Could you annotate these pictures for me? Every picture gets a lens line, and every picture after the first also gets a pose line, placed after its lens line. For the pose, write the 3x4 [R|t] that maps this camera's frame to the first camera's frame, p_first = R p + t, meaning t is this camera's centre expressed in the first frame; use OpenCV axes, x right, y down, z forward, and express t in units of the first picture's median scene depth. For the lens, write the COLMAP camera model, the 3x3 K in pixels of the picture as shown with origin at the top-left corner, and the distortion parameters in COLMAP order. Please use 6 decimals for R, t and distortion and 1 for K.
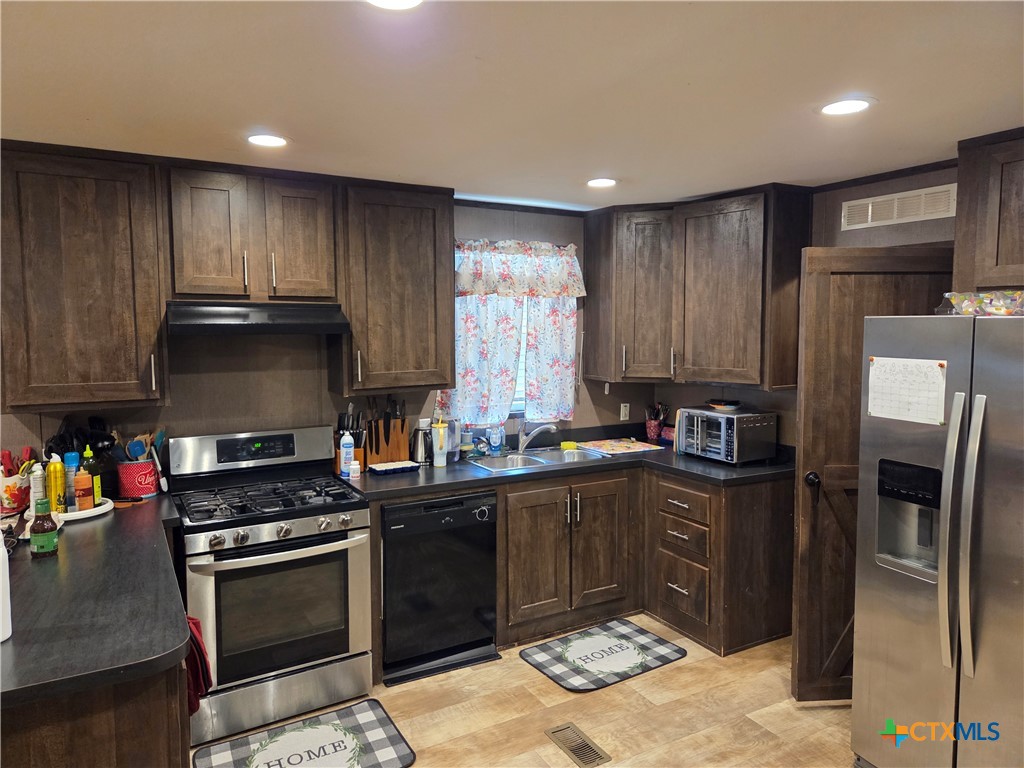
lens RADIAL K [[686.1, 0, 512.0], [0, 686.1, 384.0], [0, 0, 1]] dist [0.001851, -0.000646]
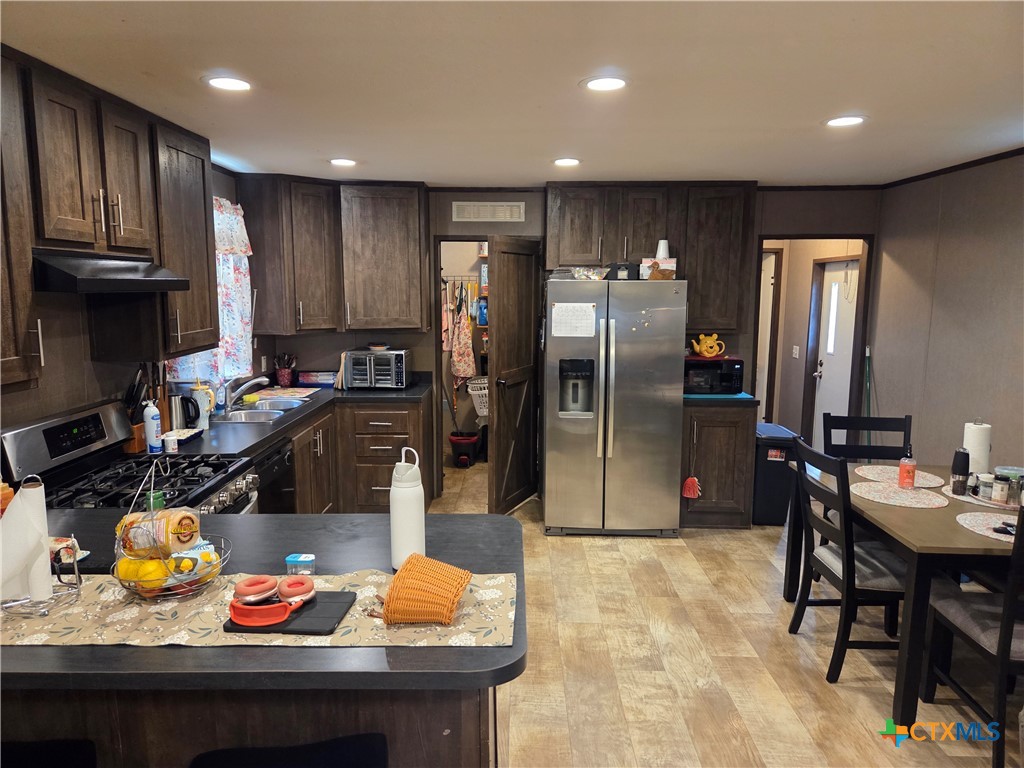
lens RADIAL K [[693.7, 0, 512.0], [0, 693.7, 384.0], [0, 0, 1]] dist [0.061169, -0.001065]
pose [[0.505555, -0.119439, 0.854487, -0.745066], [0.071097, 0.992771, 0.096704, -0.008705], [-0.859860, 0.011863, 0.510392, 0.121658]]
